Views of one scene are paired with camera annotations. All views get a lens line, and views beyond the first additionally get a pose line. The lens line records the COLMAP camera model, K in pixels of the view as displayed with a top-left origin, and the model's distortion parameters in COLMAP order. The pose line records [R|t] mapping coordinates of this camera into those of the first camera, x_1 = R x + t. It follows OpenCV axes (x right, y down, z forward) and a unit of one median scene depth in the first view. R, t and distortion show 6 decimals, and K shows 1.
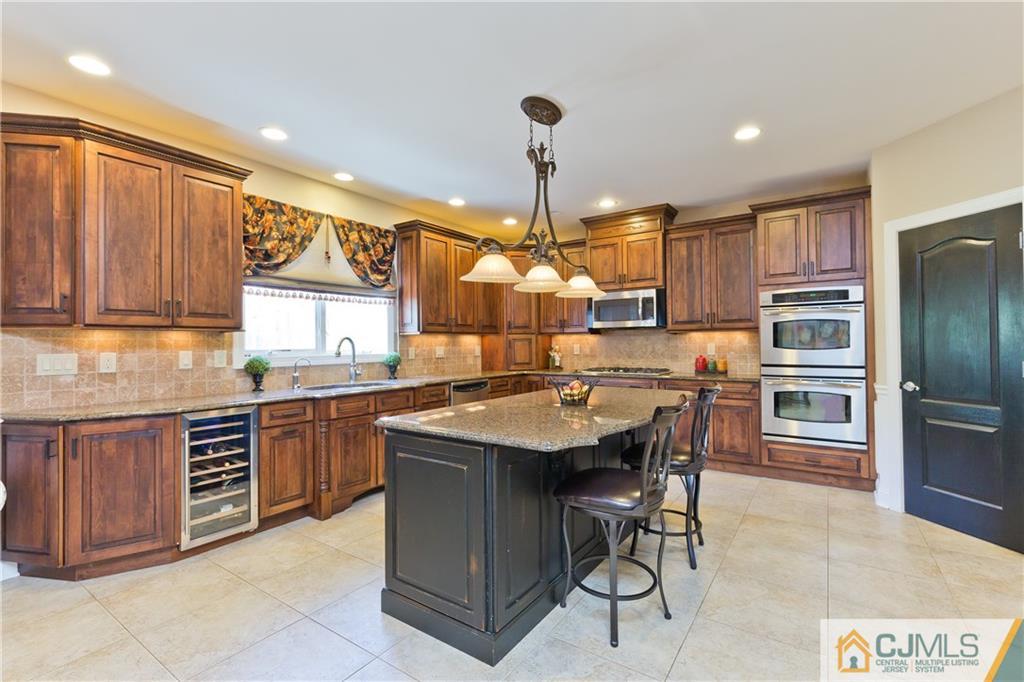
lens RADIAL K [[467.3, 0, 511.0], [0, 467.3, 339.3], [0, 0, 1]] dist [0.001388, -0.002357]
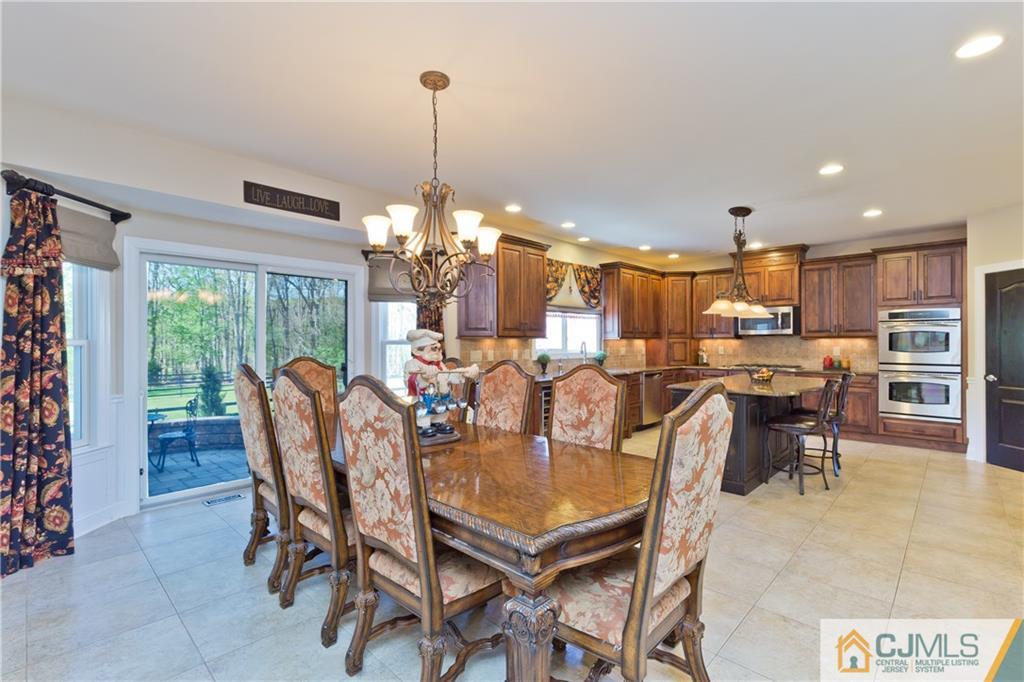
lens RADIAL K [[467.3, 0, 510.5], [0, 467.3, 343.1], [0, 0, 1]] dist [0.001388, -0.002357]
pose [[0.986069, 0.007368, -0.166173, -0.312805], [-0.005618, 0.999924, 0.011000, -0.013572], [0.166241, -0.009913, 0.986035, -0.548466]]
